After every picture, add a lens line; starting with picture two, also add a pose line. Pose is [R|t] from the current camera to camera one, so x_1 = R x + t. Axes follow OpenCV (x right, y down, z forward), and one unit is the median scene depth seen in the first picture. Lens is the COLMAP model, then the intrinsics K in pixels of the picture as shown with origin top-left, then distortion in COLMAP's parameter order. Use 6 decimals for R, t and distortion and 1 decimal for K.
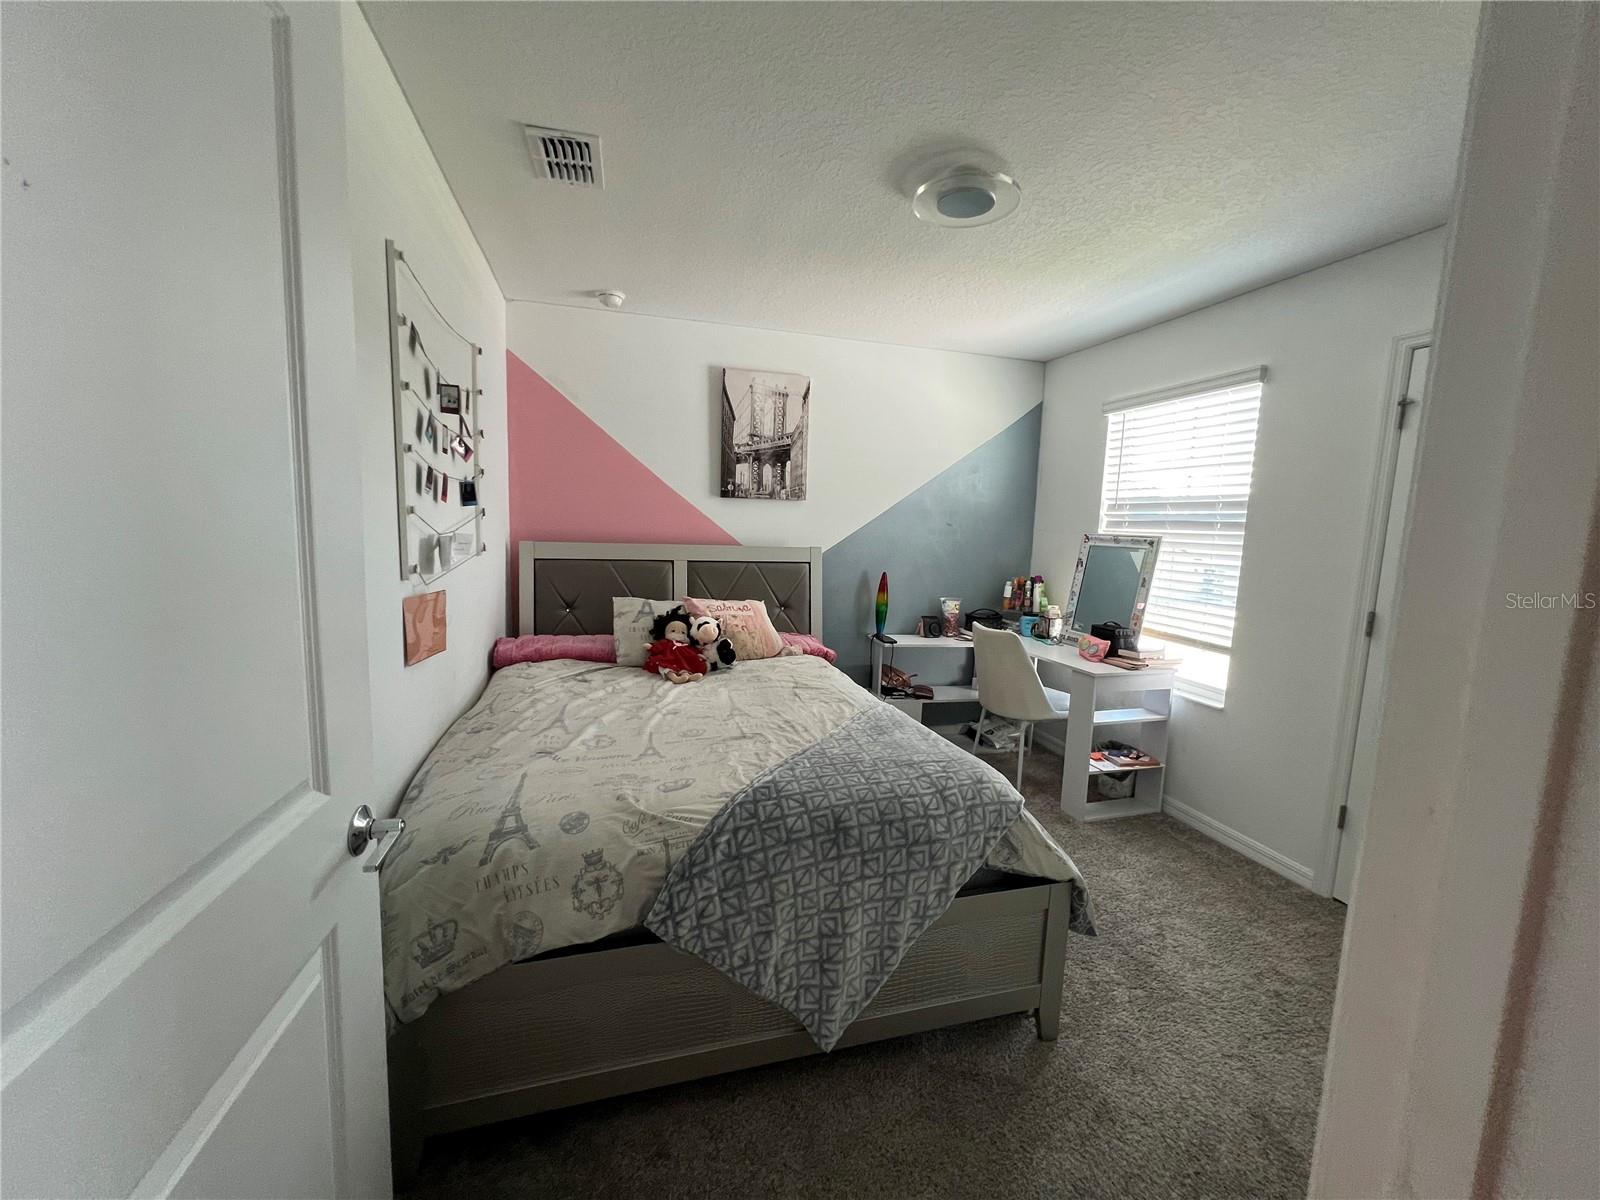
lens RADIAL K [[637.8, 0, 798.8], [0, 637.8, 597.7], [0, 0, 1]] dist [-0.003395, 0.000498]
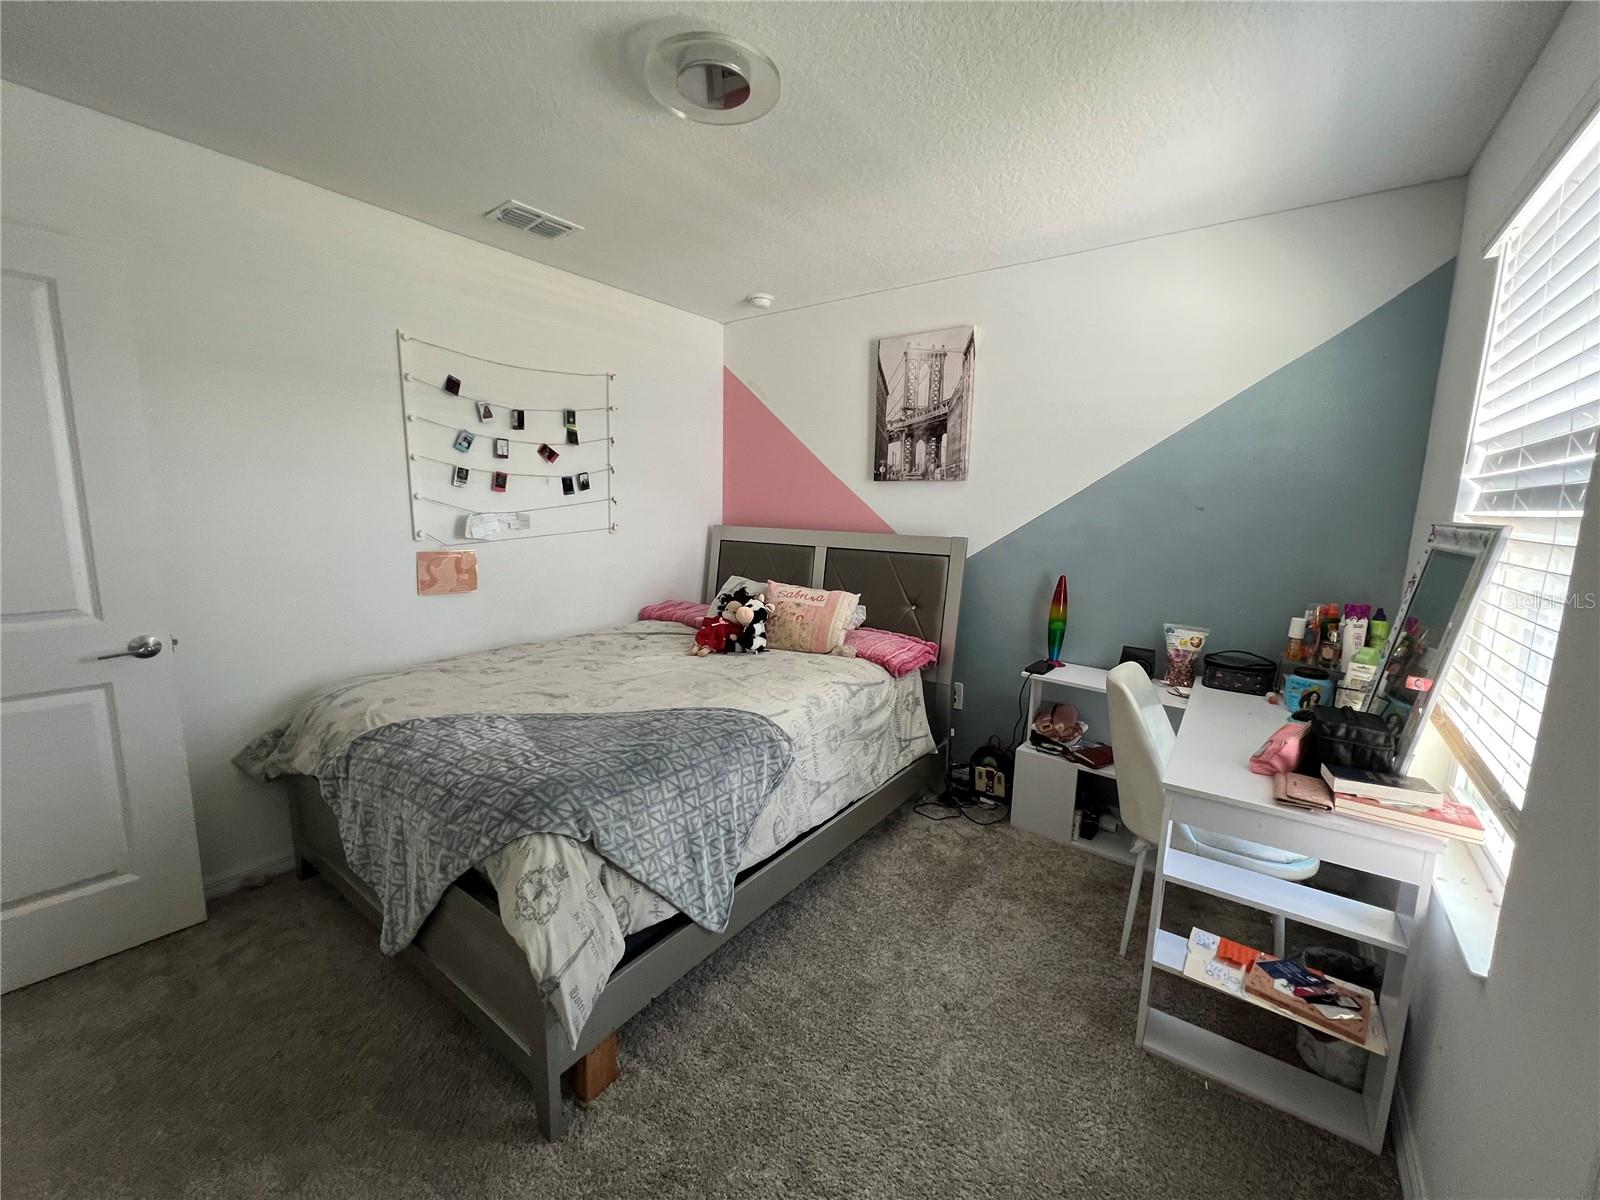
lens RADIAL K [[637.8, 0, 798.8], [0, 637.8, 597.7], [0, 0, 1]] dist [-0.003395, 0.000498]
pose [[0.604247, 0.097471, -0.790813, 0.560177], [-0.094101, 0.994274, 0.050647, -0.025346], [0.791221, 0.043813, 0.609959, 0.354292]]
